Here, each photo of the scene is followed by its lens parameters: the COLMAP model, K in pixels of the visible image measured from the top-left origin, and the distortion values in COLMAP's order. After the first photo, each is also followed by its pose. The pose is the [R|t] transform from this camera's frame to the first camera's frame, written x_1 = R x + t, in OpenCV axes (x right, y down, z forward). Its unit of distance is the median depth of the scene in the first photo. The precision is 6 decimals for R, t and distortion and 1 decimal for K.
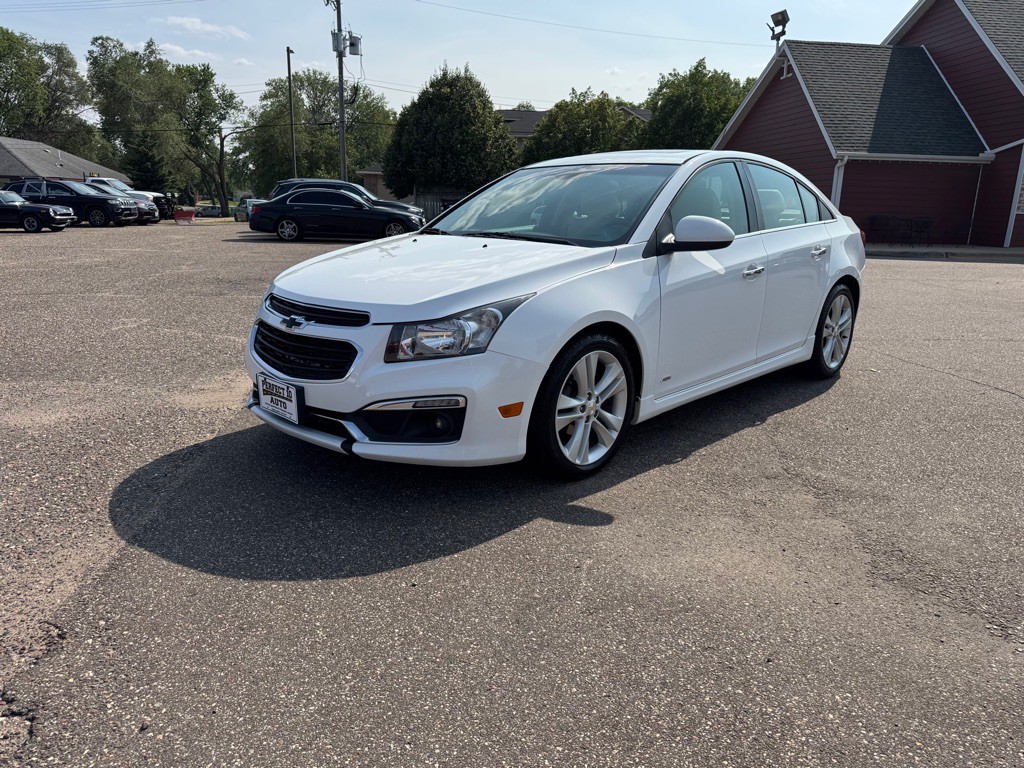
lens RADIAL K [[727.0, 0, 508.1], [0, 727.0, 389.3], [0, 0, 1]] dist [0.039956, -0.050630]
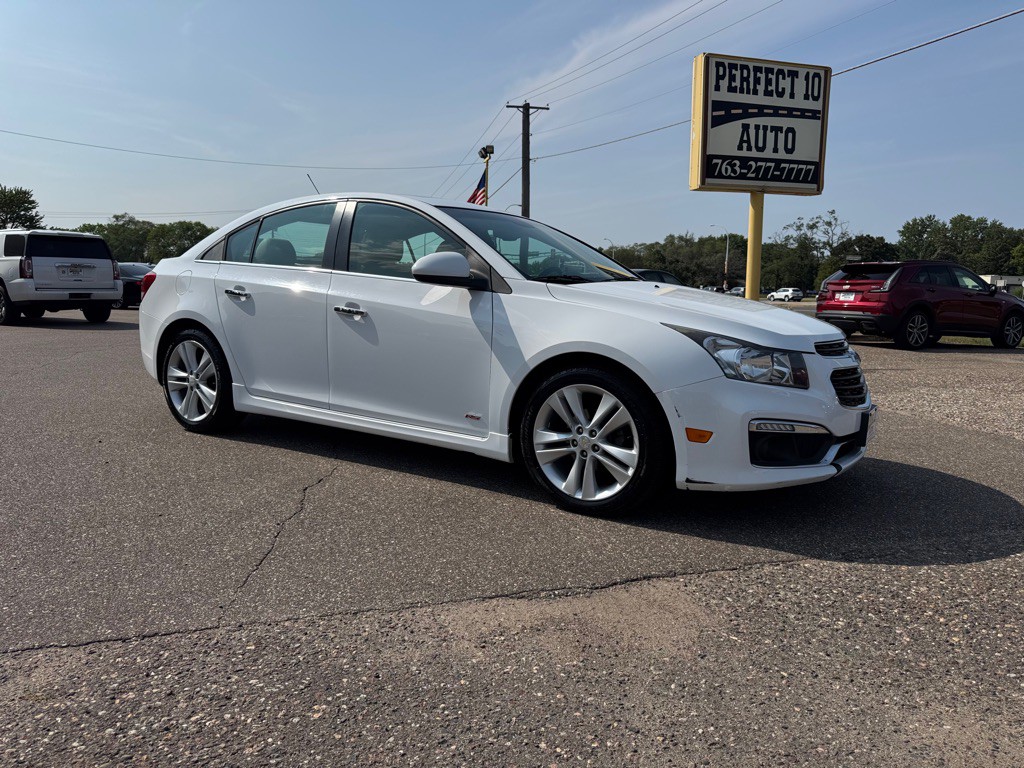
lens RADIAL K [[727.0, 0, 510.2], [0, 727.0, 384.1], [0, 0, 1]] dist [0.039956, -0.050630]
pose [[-0.189873, -0.154575, 0.969564, -0.810279], [0.226109, 0.954100, 0.196389, -0.246199], [-0.955418, 0.256516, -0.146207, 1.061534]]
